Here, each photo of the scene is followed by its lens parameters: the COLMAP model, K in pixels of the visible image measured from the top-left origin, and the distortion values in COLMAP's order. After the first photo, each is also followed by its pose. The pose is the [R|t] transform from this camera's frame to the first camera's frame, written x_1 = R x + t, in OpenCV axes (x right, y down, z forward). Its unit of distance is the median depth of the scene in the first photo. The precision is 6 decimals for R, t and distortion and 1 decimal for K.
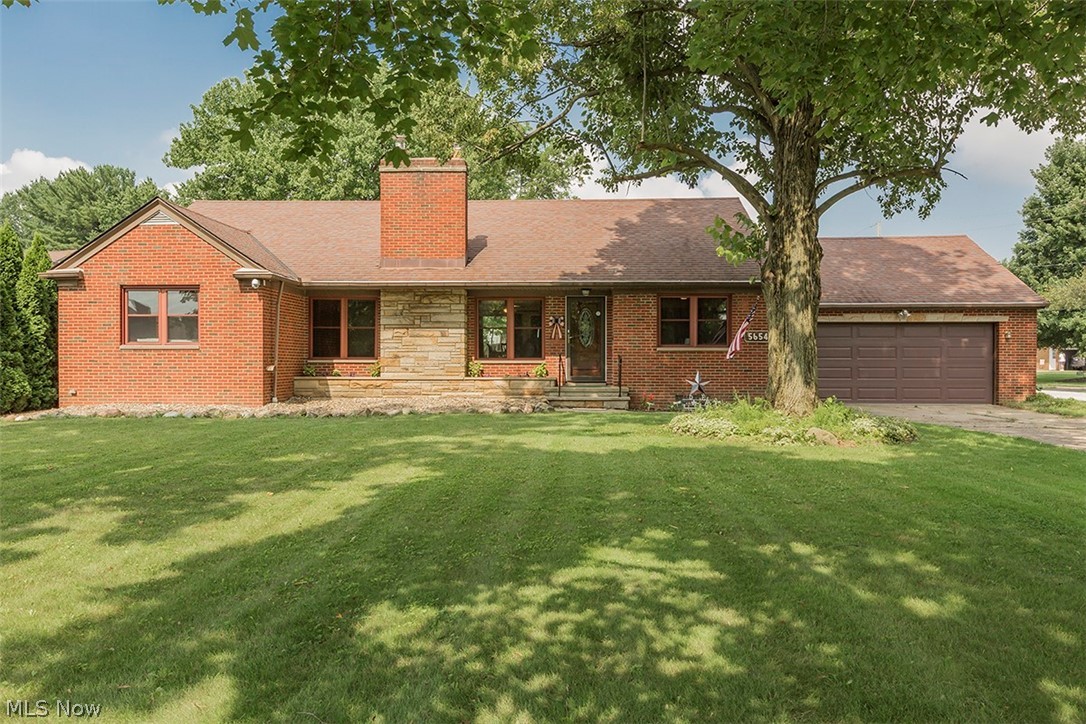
lens RADIAL K [[848.3, 0, 543.0], [0, 848.3, 362.0], [0, 0, 1]] dist [0.008507, 0.000760]
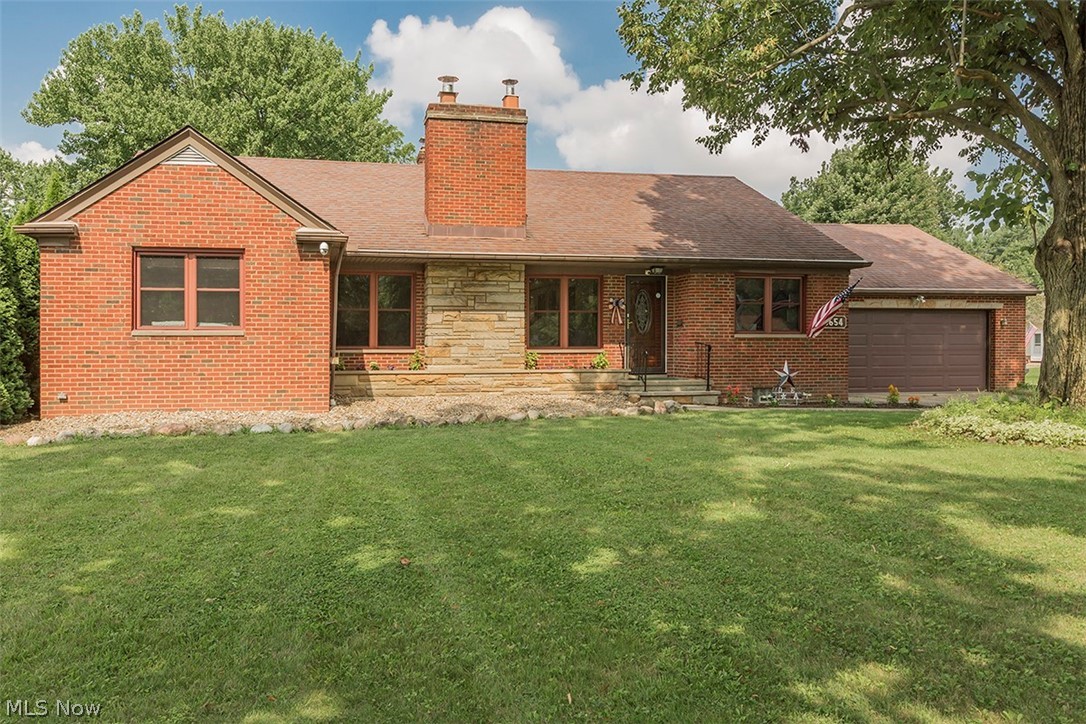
lens RADIAL K [[831.5, 0, 542.7], [0, 831.5, 341.2], [0, 0, 1]] dist [-0.002874, 0.001315]
pose [[0.978628, -0.002443, 0.205625, -0.244774], [0.004864, 0.999925, -0.011272, -0.000835], [-0.205582, 0.012031, 0.978566, 0.197586]]
